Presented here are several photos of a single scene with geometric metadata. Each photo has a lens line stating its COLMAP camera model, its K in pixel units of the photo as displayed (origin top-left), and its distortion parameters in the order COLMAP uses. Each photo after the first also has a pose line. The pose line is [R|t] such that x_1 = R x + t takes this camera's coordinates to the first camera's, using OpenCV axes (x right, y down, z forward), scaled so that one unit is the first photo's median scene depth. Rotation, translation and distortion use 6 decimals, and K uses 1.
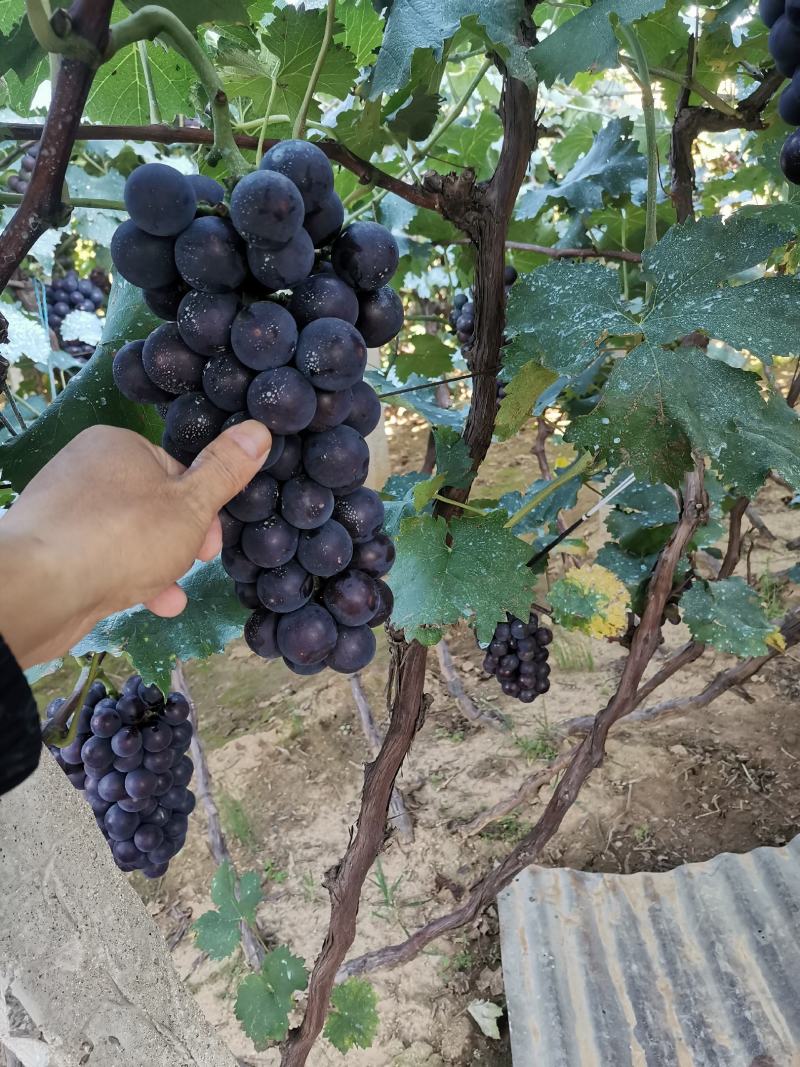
lens RADIAL K [[784.1, 0, 400.0], [0, 784.1, 533.5], [0, 0, 1]] dist [-0.004632, -0.012386]
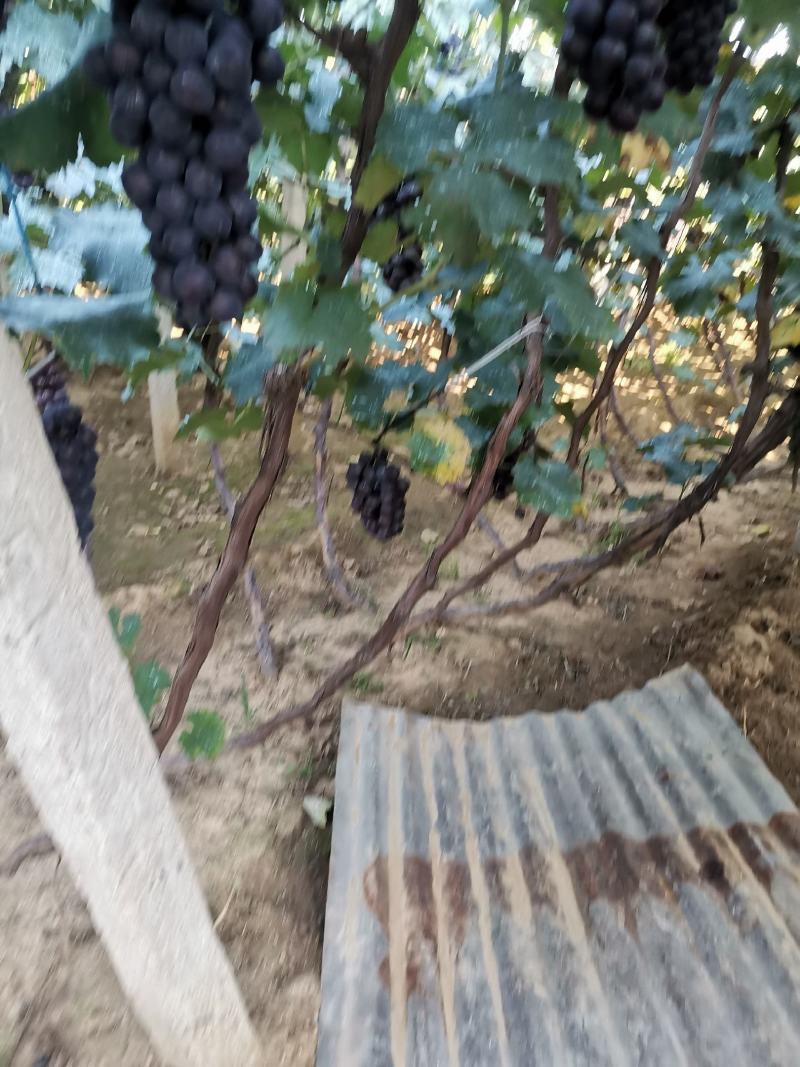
lens RADIAL K [[744.6, 0, 414.0], [0, 744.6, 533.9], [0, 0, 1]] dist [0.050917, -0.001083]
pose [[0.981178, 0.126507, 0.145897, 0.034343], [-0.135522, 0.989326, 0.053561, 0.116814], [-0.137563, -0.072325, 0.987849, -0.126636]]
